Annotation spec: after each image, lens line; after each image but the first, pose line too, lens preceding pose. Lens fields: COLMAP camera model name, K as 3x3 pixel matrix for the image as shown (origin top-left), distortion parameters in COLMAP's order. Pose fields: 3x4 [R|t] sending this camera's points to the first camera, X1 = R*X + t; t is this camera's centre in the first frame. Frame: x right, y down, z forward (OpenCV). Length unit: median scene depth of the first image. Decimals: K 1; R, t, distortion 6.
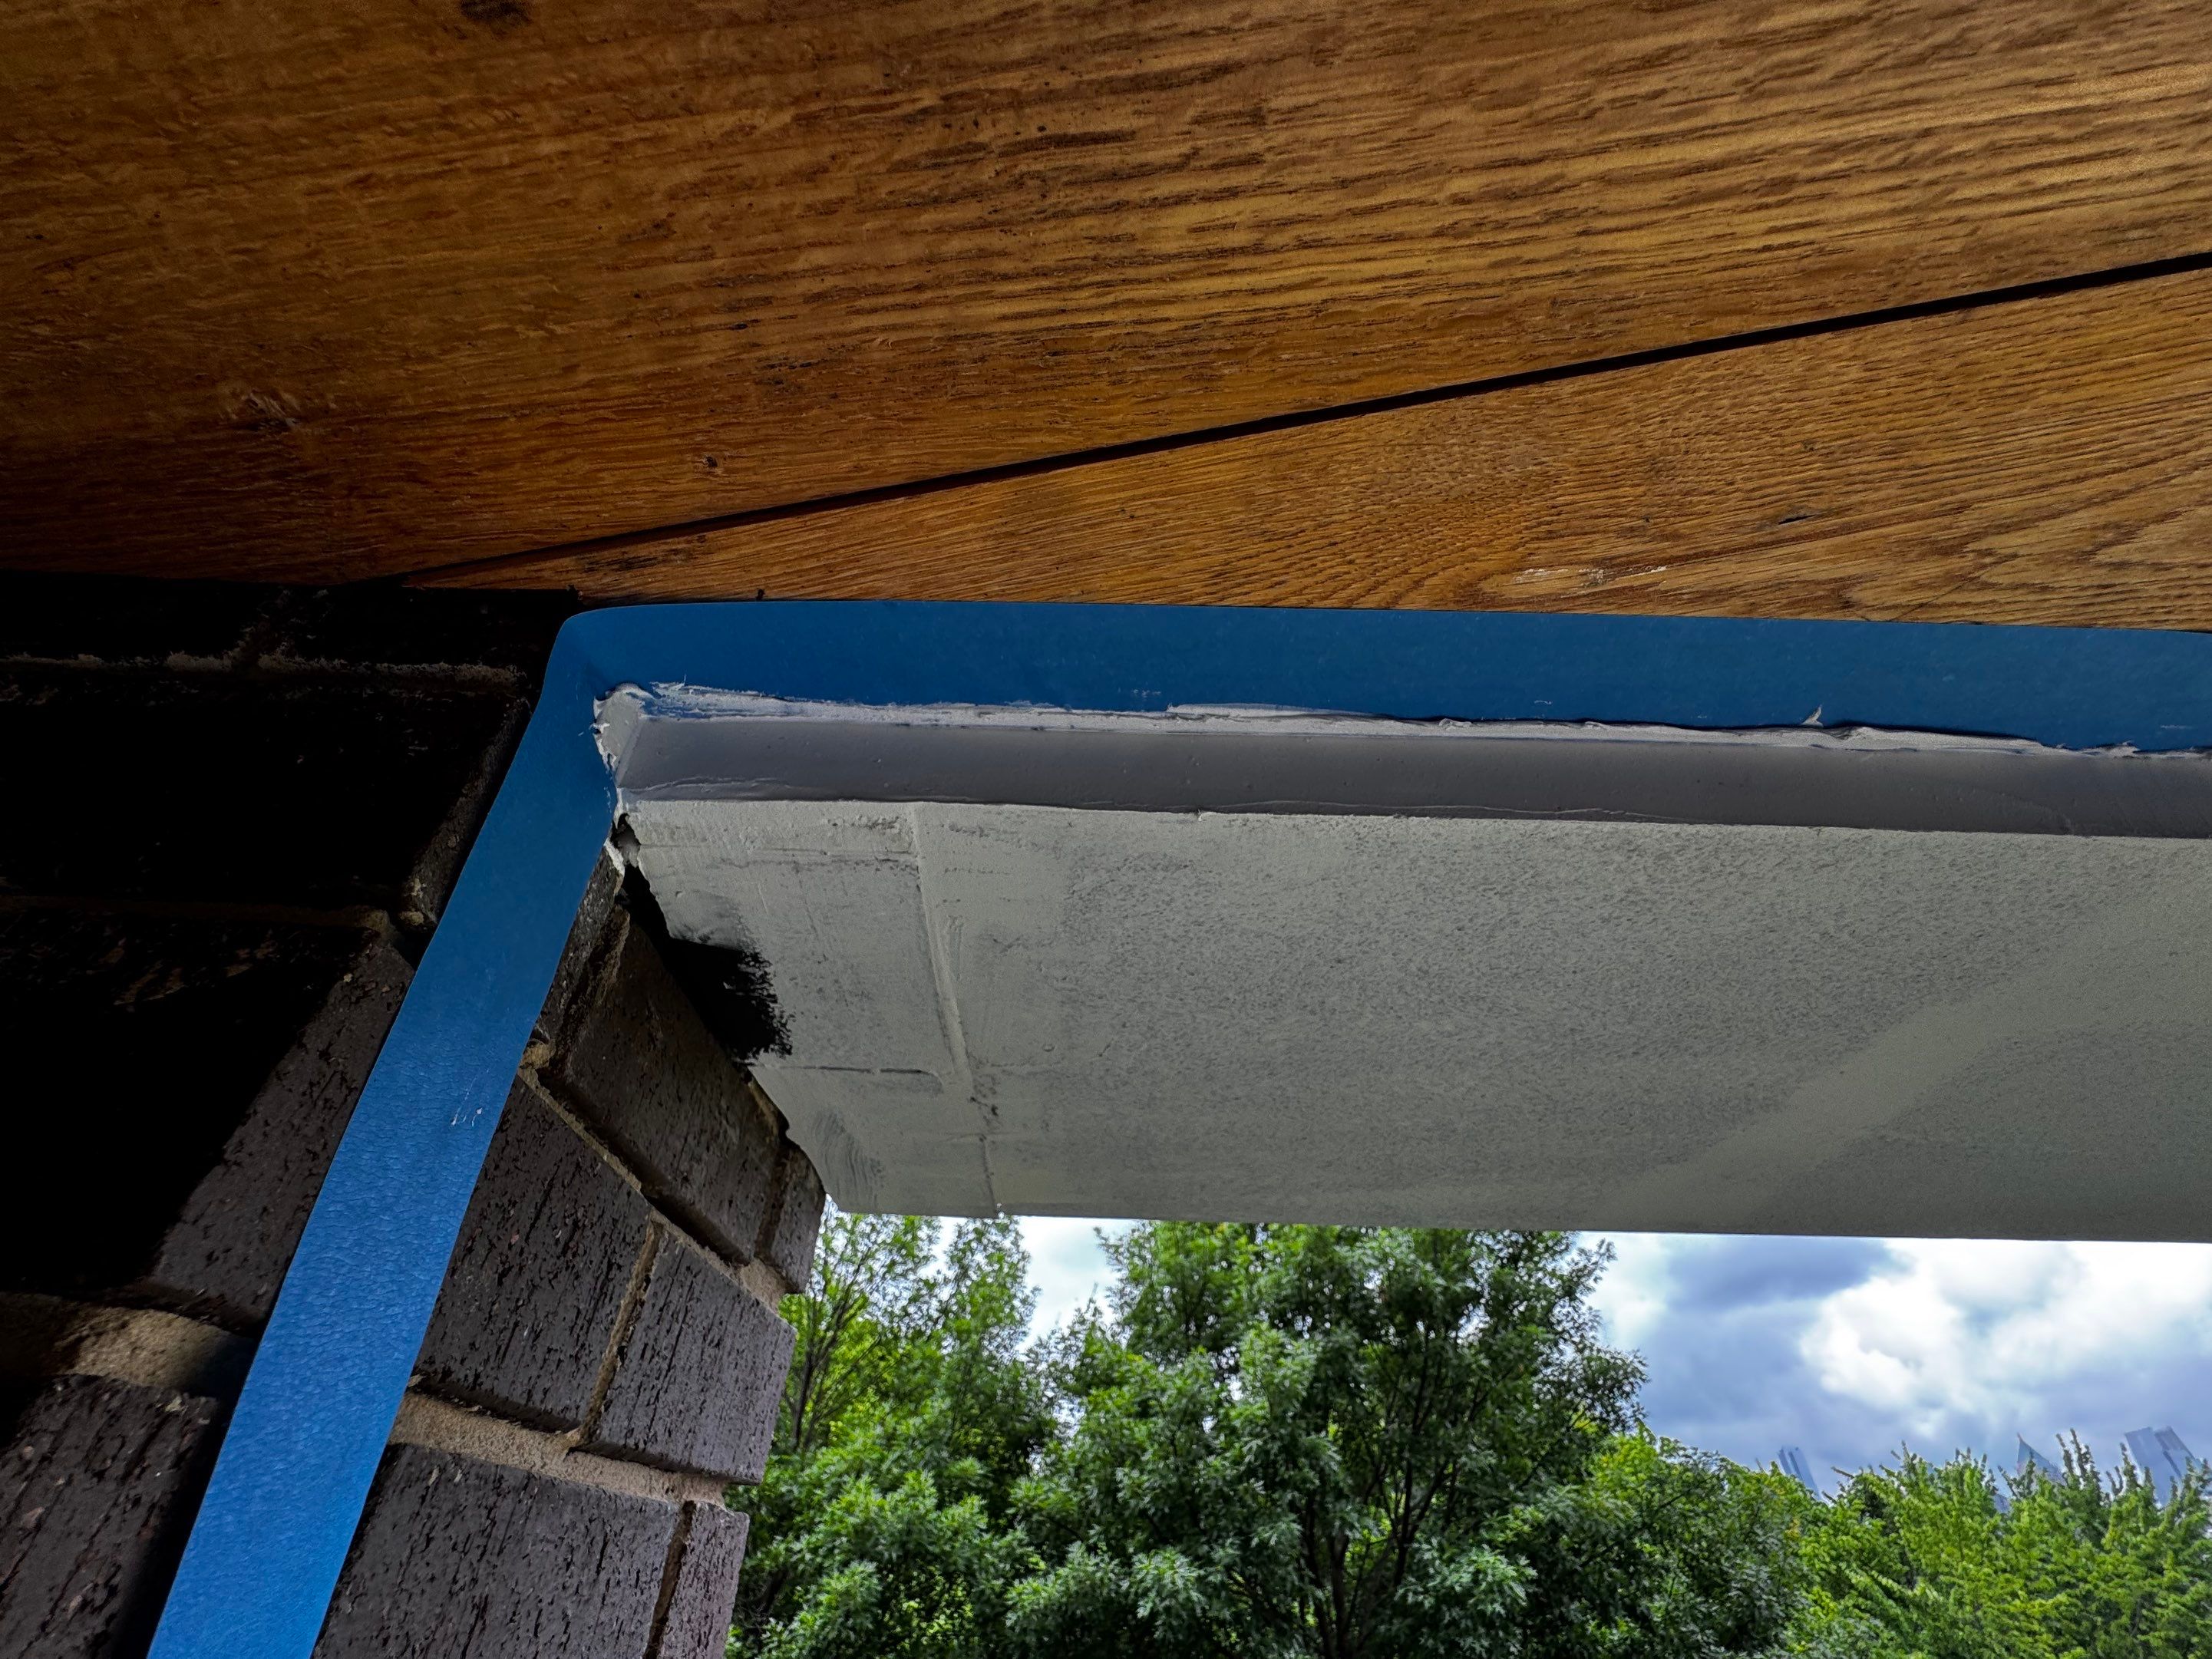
lens RADIAL K [[889.0, 0, 1106.0], [0, 889.0, 829.5], [0, 0, 1]] dist [-0.004823, 0.000424]
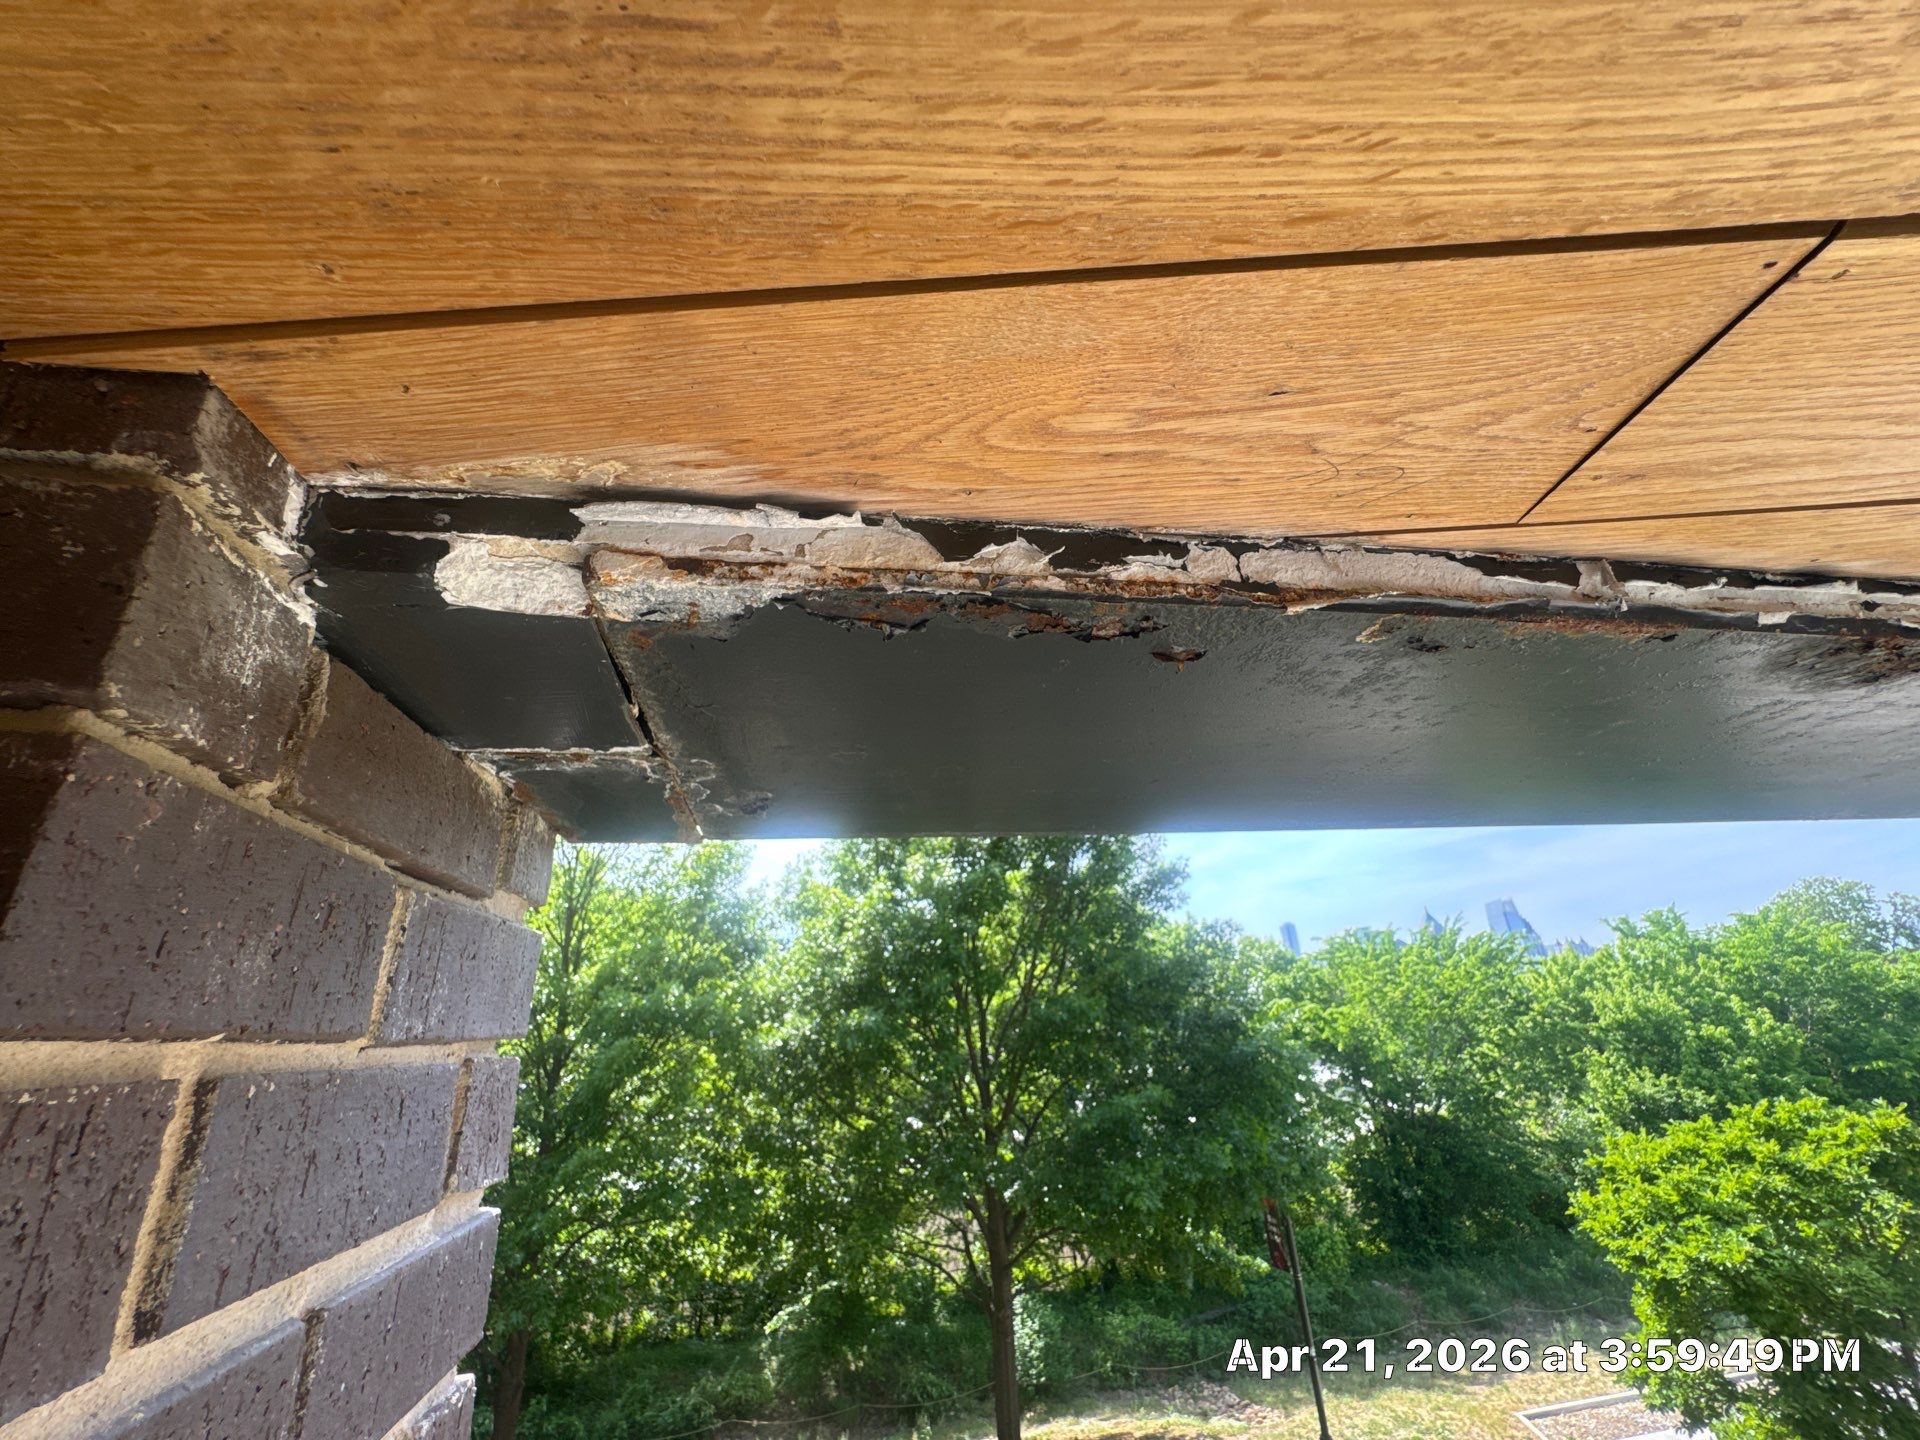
lens RADIAL K [[771.7, 0, 960.0], [0, 771.7, 720.0], [0, 0, 1]] dist [-0.004823, 0.000424]
pose [[0.982839, -0.012846, 0.184018, 0.120396], [-0.045647, 0.949611, 0.310090, -0.263581], [-0.178729, -0.313168, 0.932728, -0.141168]]
